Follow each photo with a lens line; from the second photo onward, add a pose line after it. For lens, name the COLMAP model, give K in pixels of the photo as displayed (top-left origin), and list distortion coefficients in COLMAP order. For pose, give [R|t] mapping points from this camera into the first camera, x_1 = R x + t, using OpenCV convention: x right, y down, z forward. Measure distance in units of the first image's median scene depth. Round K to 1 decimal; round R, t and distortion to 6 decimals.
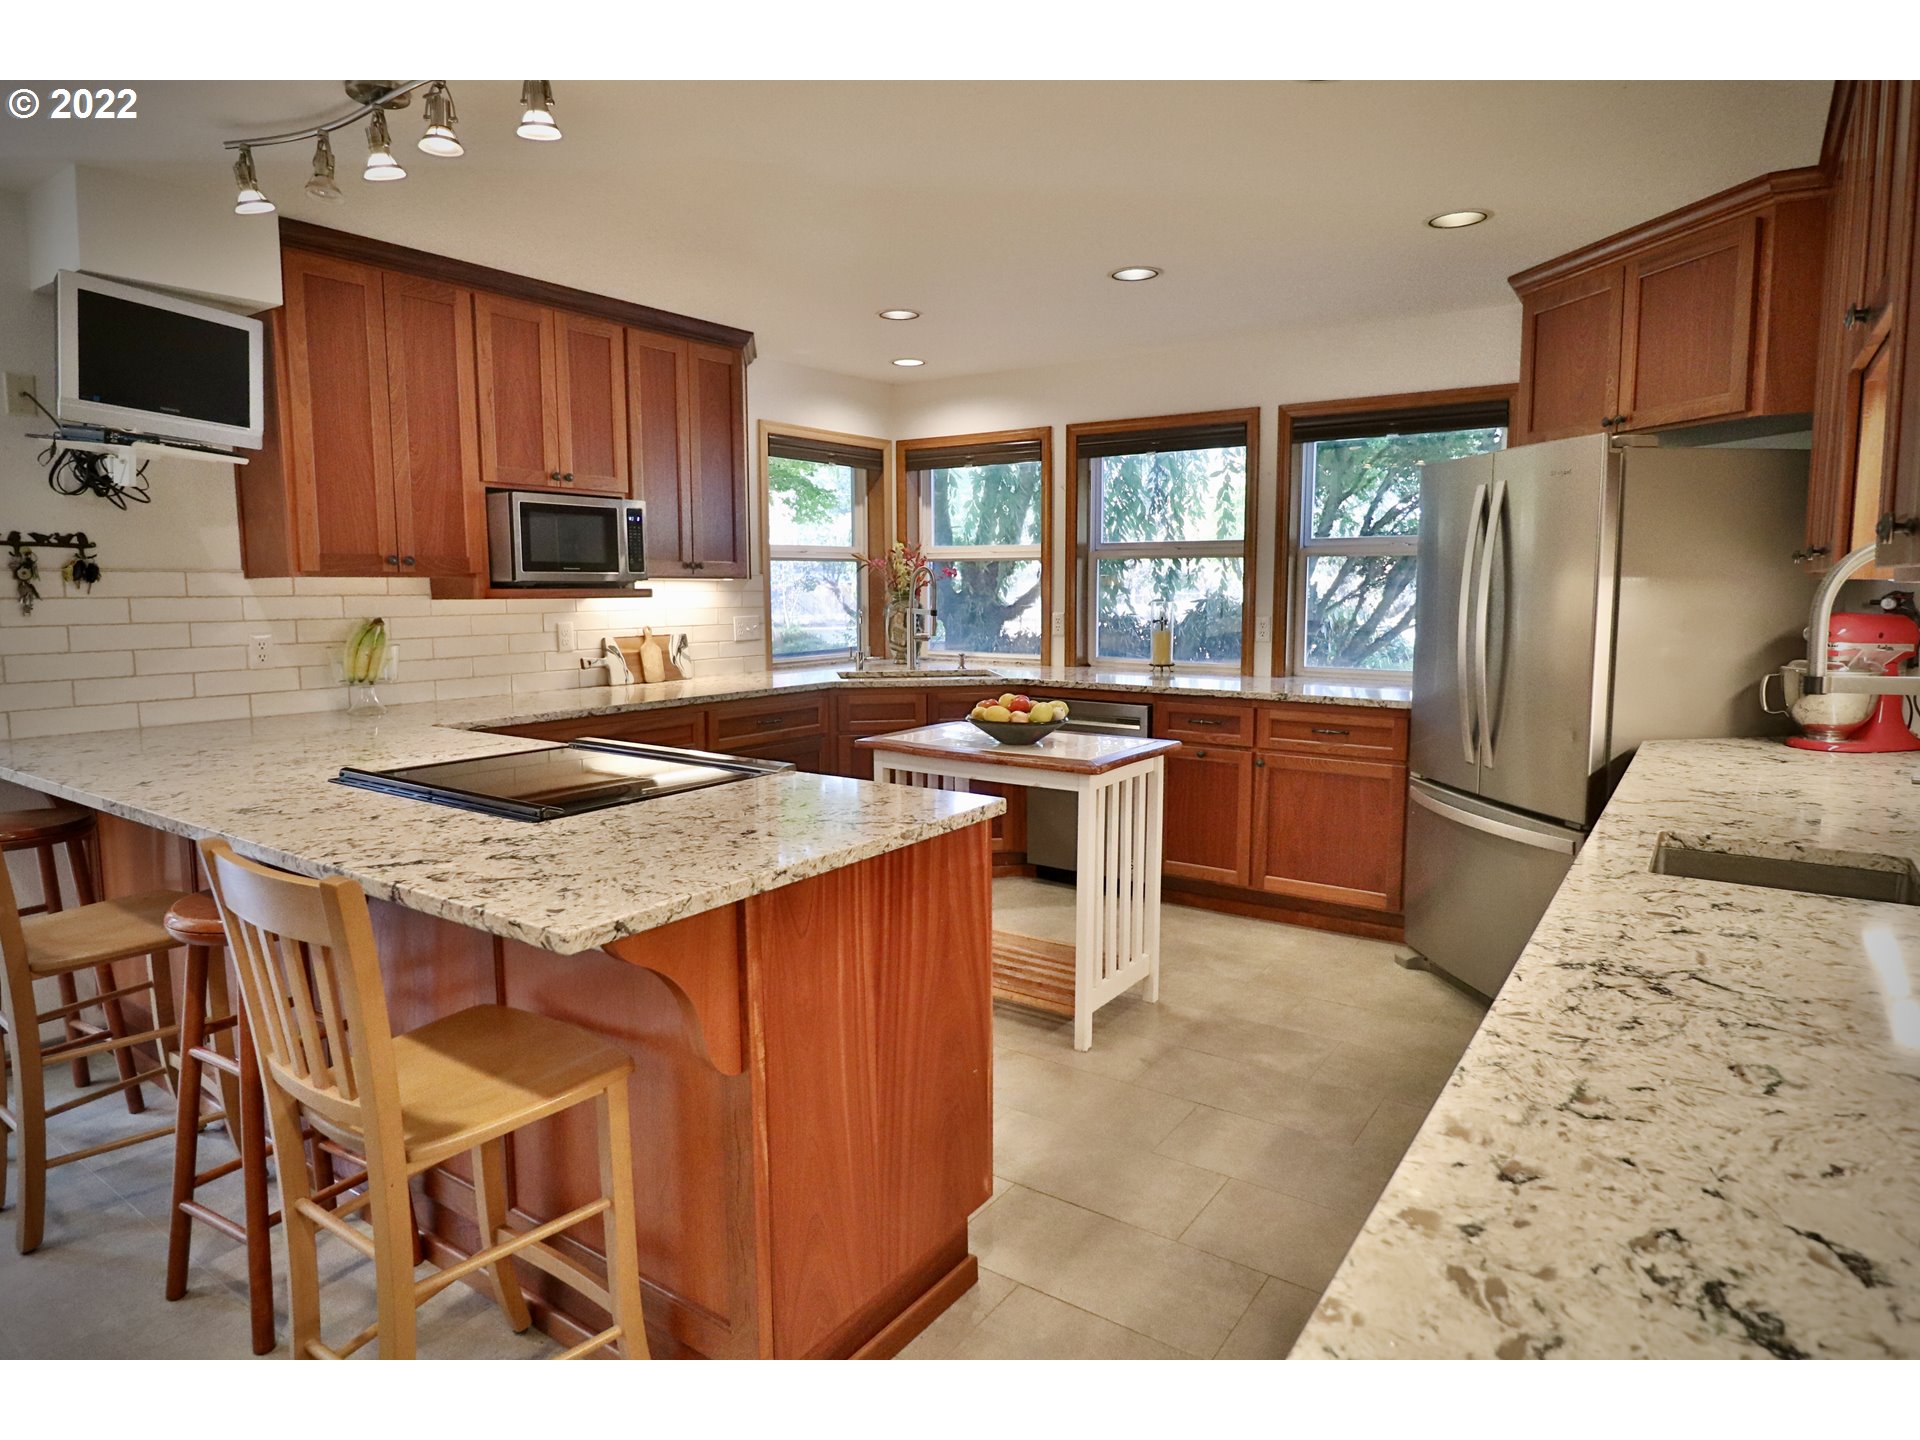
lens RADIAL K [[1101.0, 0, 973.7], [0, 1101.0, 700.1], [0, 0, 1]] dist [0.002756, -0.006640]
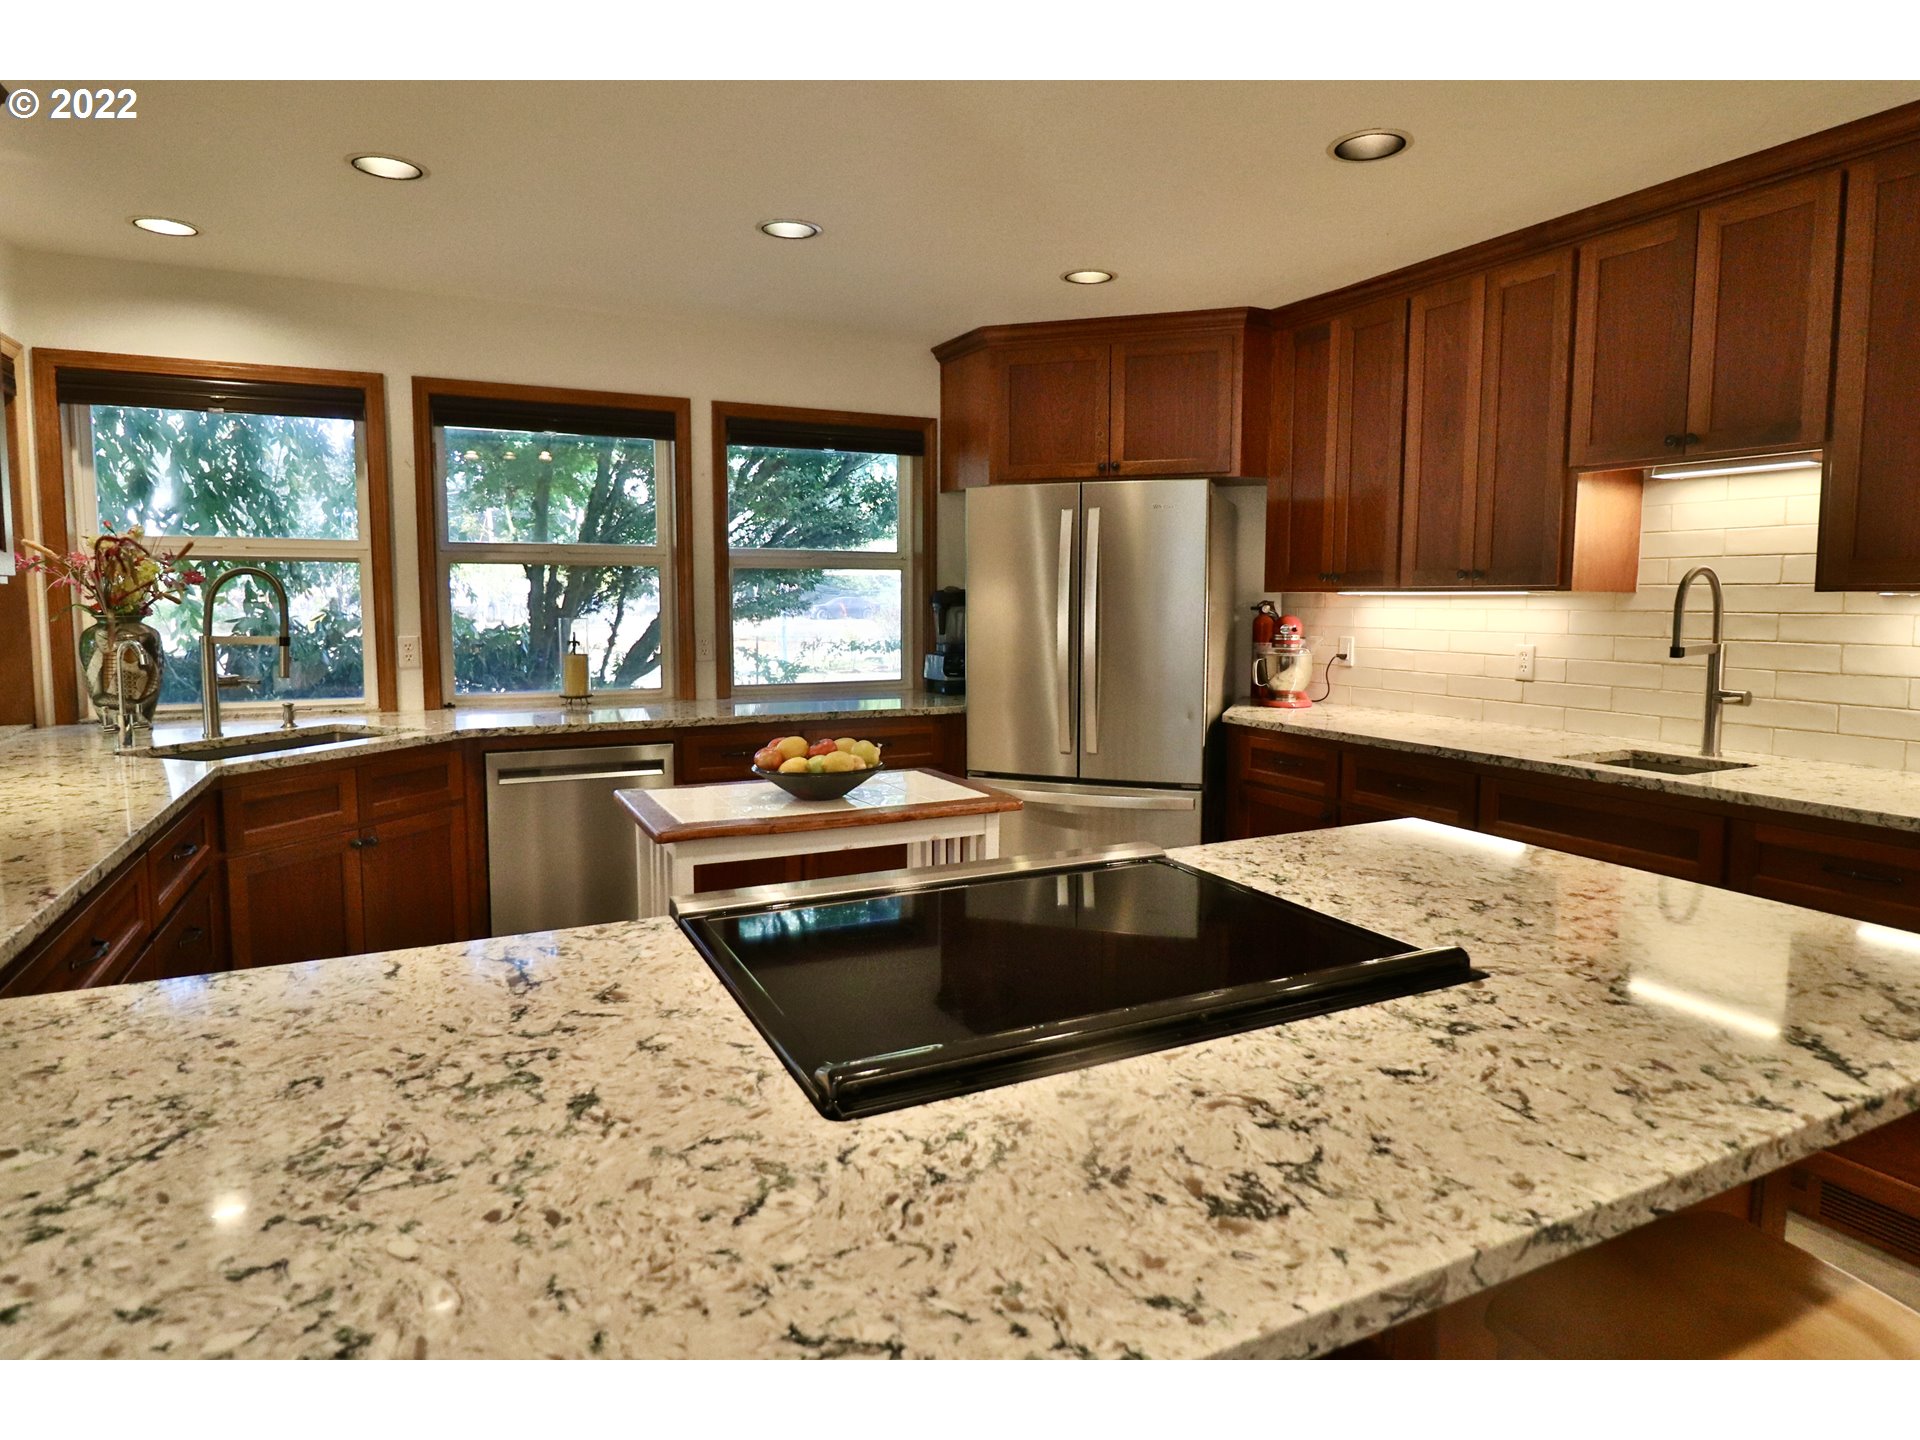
lens RADIAL K [[1101.0, 0, 966.6], [0, 1101.0, 708.0], [0, 0, 1]] dist [0.002756, -0.006640]
pose [[0.489190, -0.082629, 0.868255, -0.475967], [0.093512, 0.994733, 0.041979, -0.037295], [-0.867150, 0.060656, 0.494340, 0.424844]]
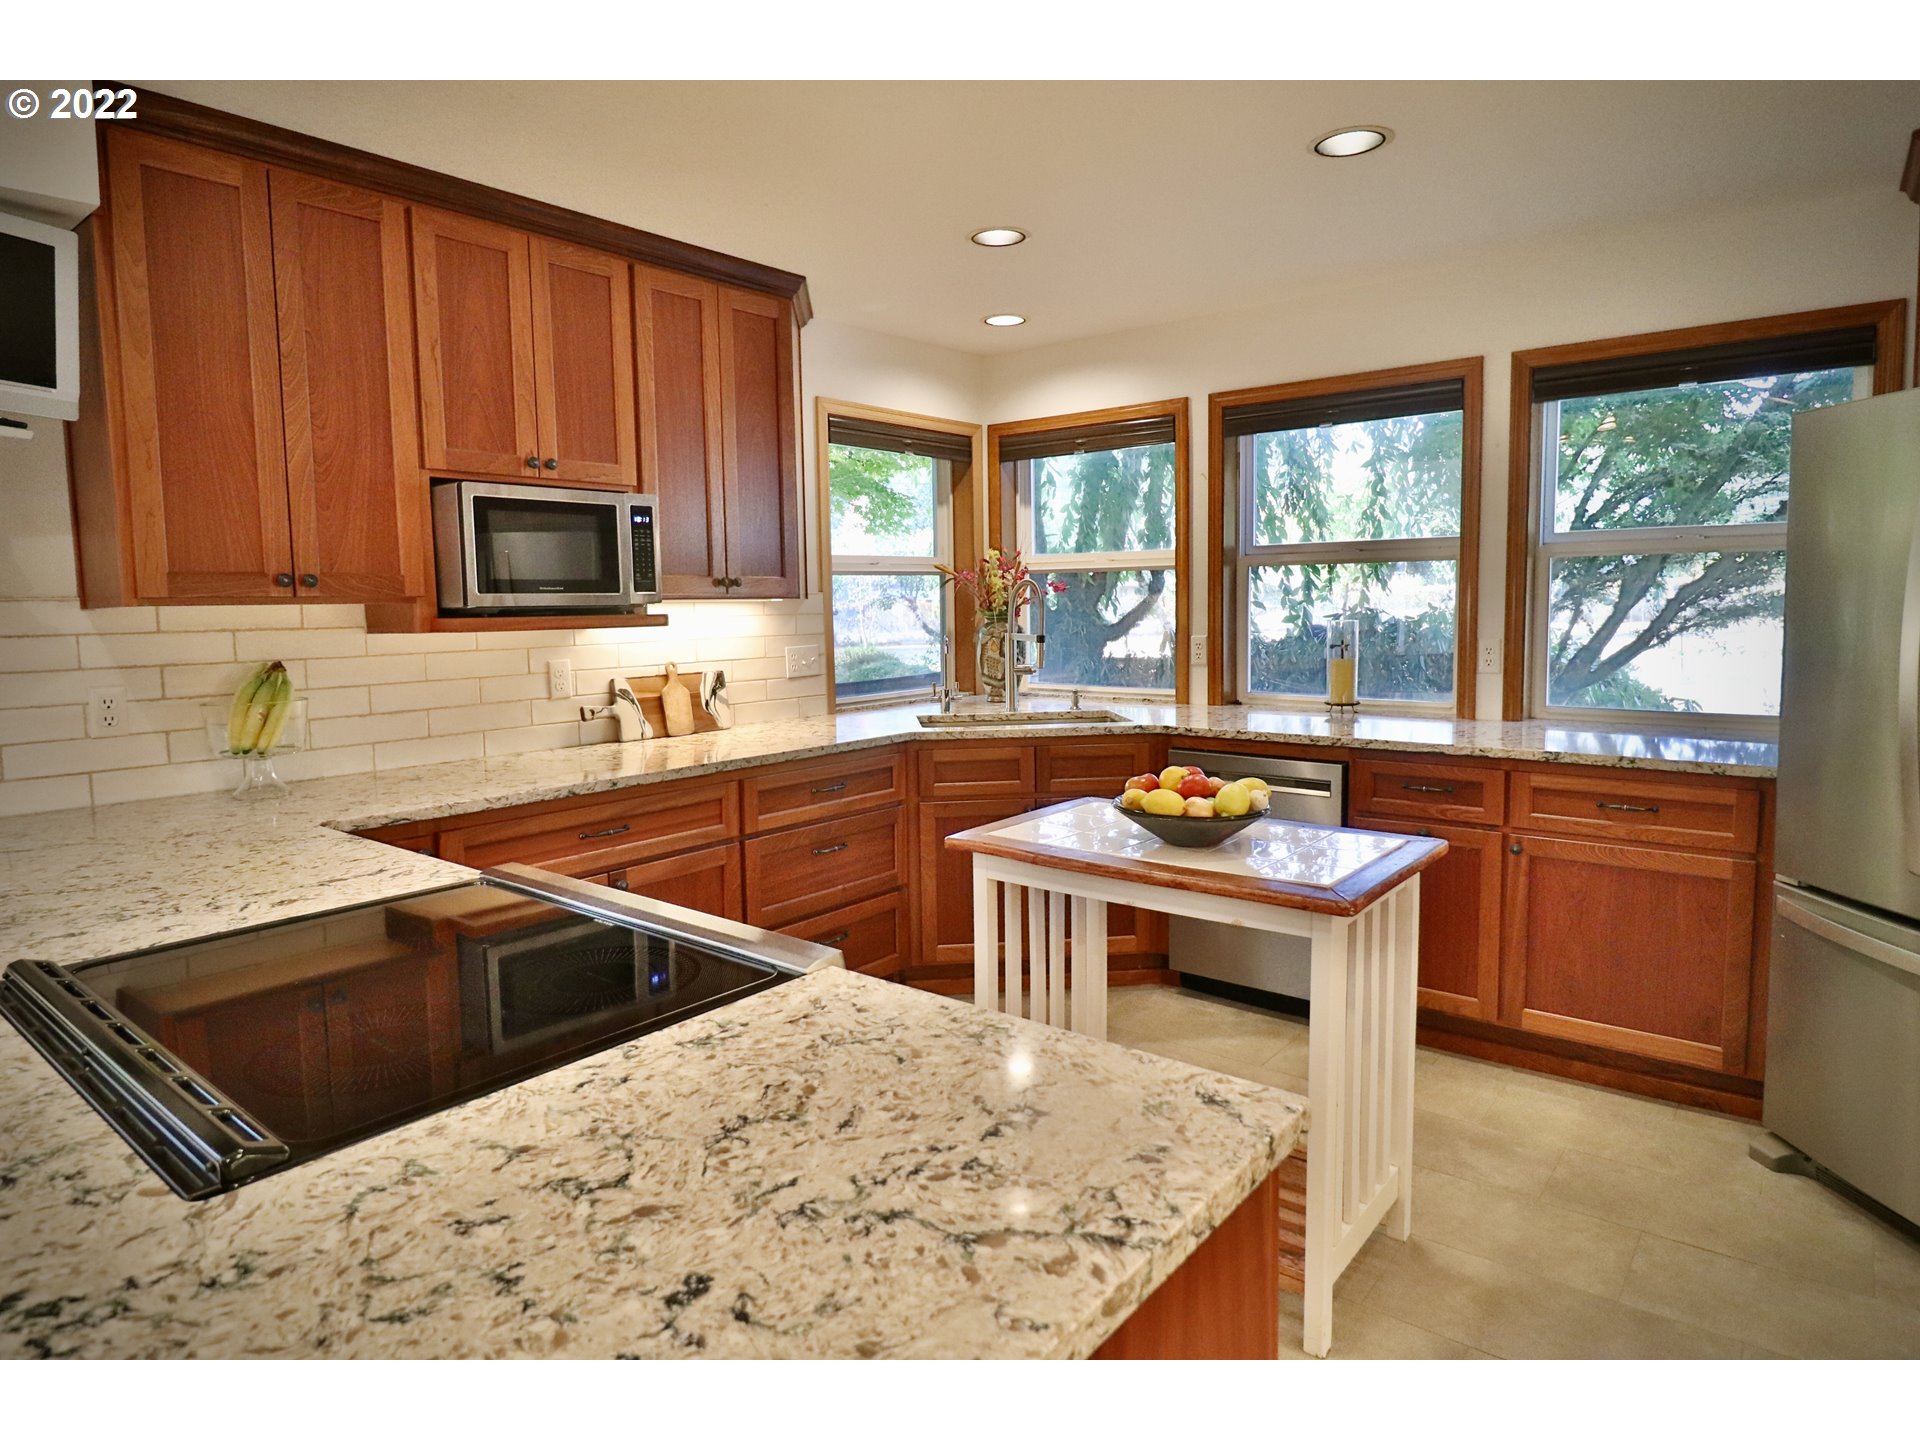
lens RADIAL K [[1101.0, 0, 973.9], [0, 1101.0, 695.8], [0, 0, 1]] dist [0.002756, -0.006640]
pose [[0.997473, -0.008550, -0.070534, -0.034609], [0.007302, 0.999812, -0.017937, -0.030692], [0.070674, 0.017376, 0.997348, 0.271203]]
